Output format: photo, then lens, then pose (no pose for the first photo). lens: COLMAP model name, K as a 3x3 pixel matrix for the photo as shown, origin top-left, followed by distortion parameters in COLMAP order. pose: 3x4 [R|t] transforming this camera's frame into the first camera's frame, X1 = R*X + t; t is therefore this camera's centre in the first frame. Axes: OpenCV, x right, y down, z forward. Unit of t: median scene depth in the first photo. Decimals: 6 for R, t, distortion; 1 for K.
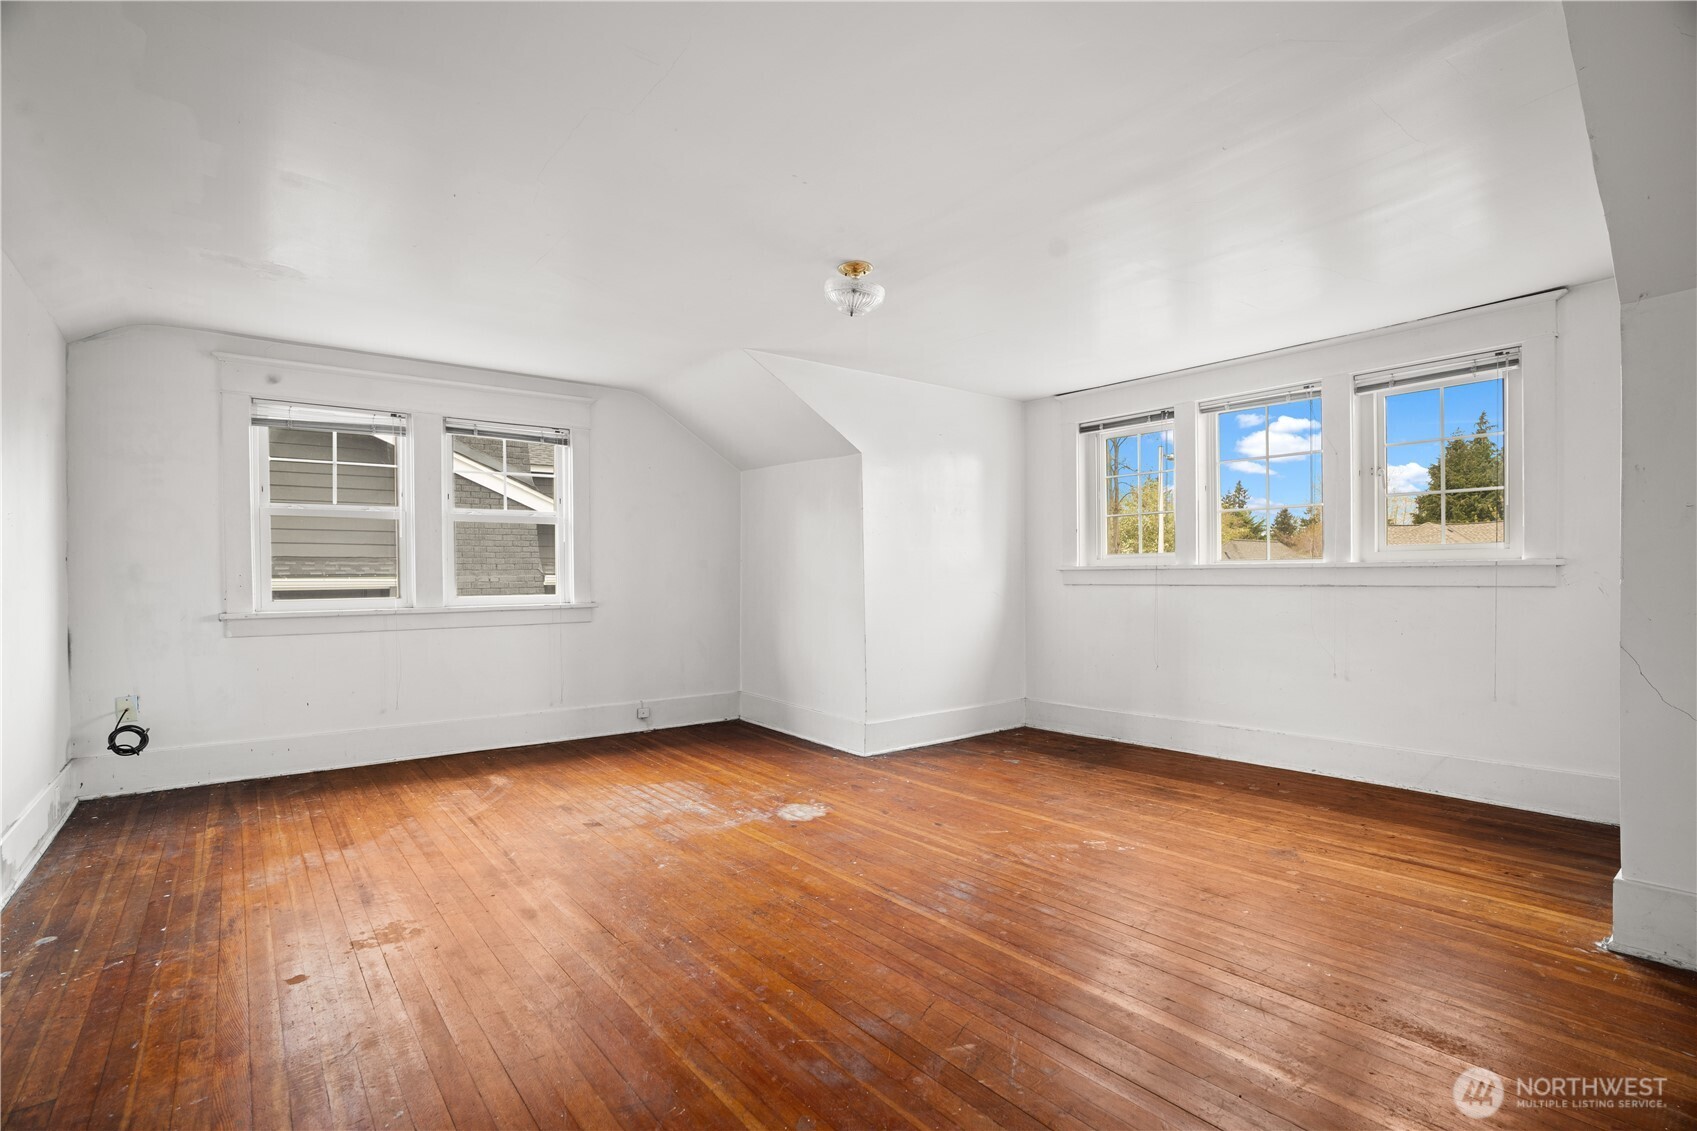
lens RADIAL K [[770.1, 0, 837.2], [0, 770.1, 576.3], [0, 0, 1]] dist [-0.008728, 0.003960]
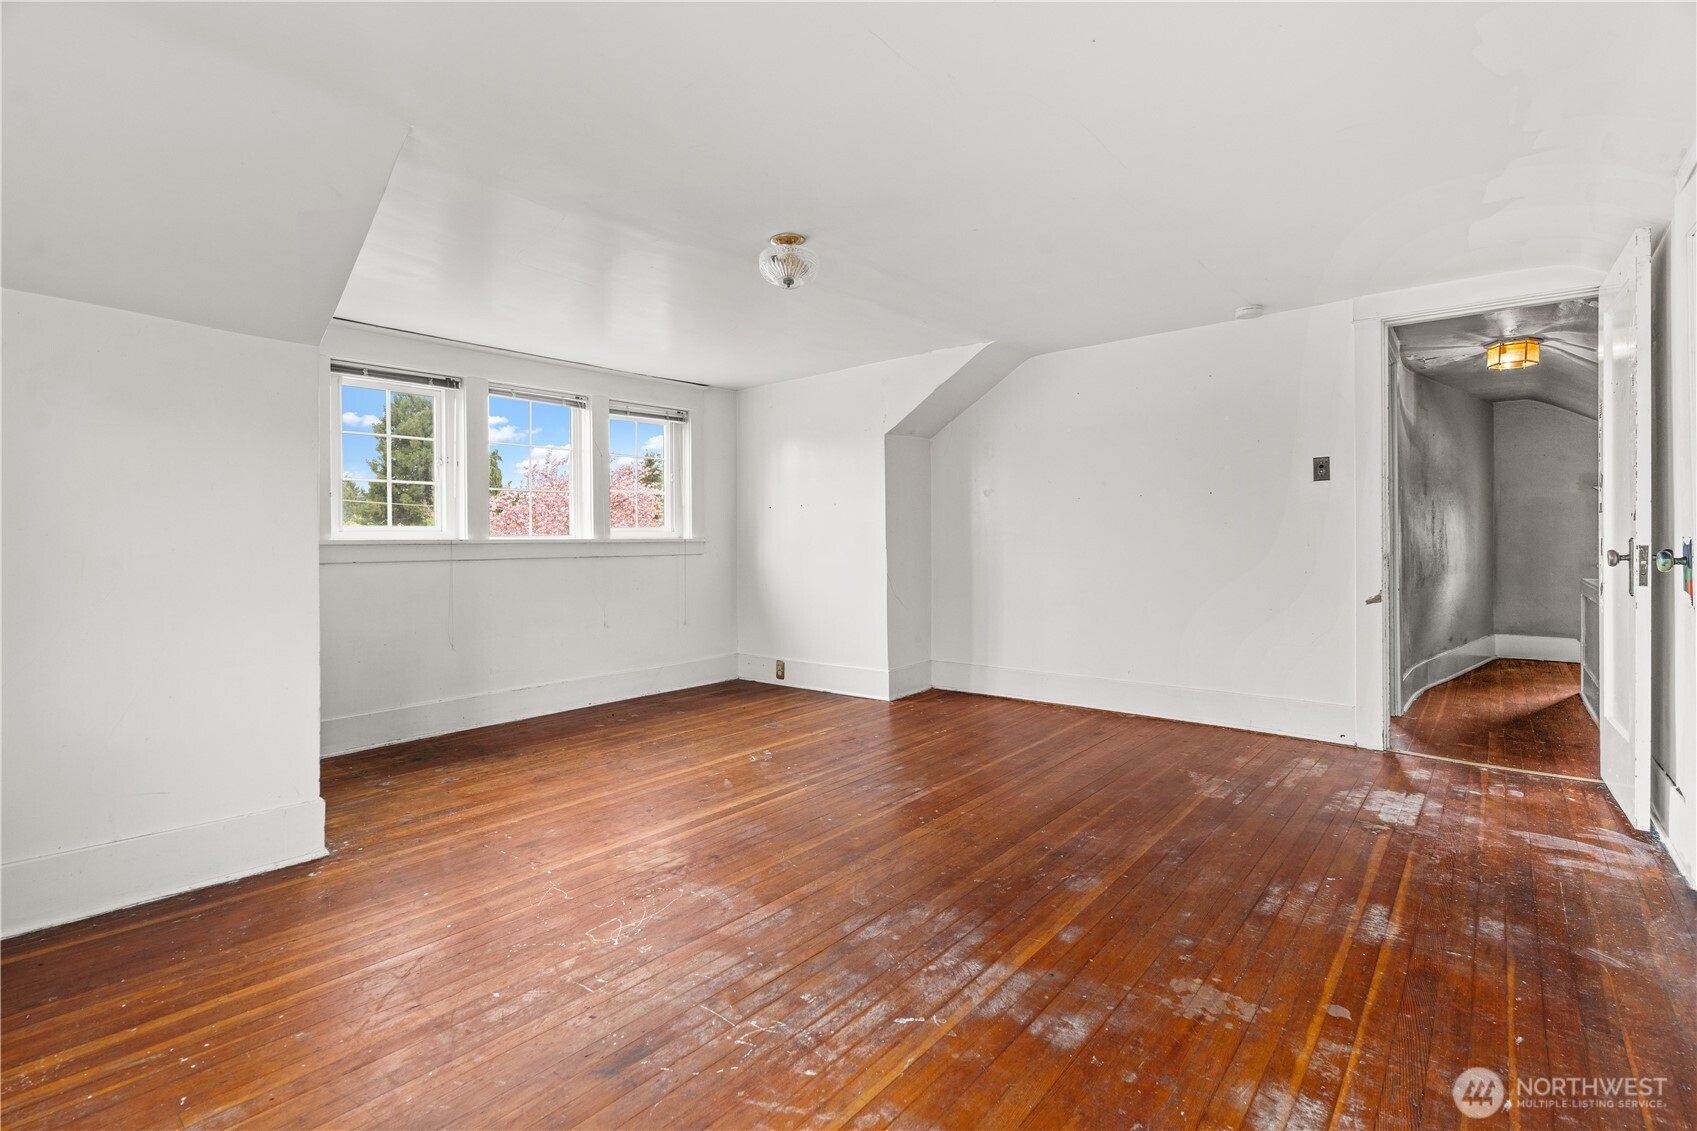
lens RADIAL K [[770.1, 0, 837.4], [0, 770.1, 548.0], [0, 0, 1]] dist [-0.008728, 0.003960]
pose [[-0.173752, -0.000658, 0.984789, -0.828013], [0.011702, 0.999928, 0.002733, -0.001115], [-0.984720, 0.011999, -0.173732, 0.954873]]
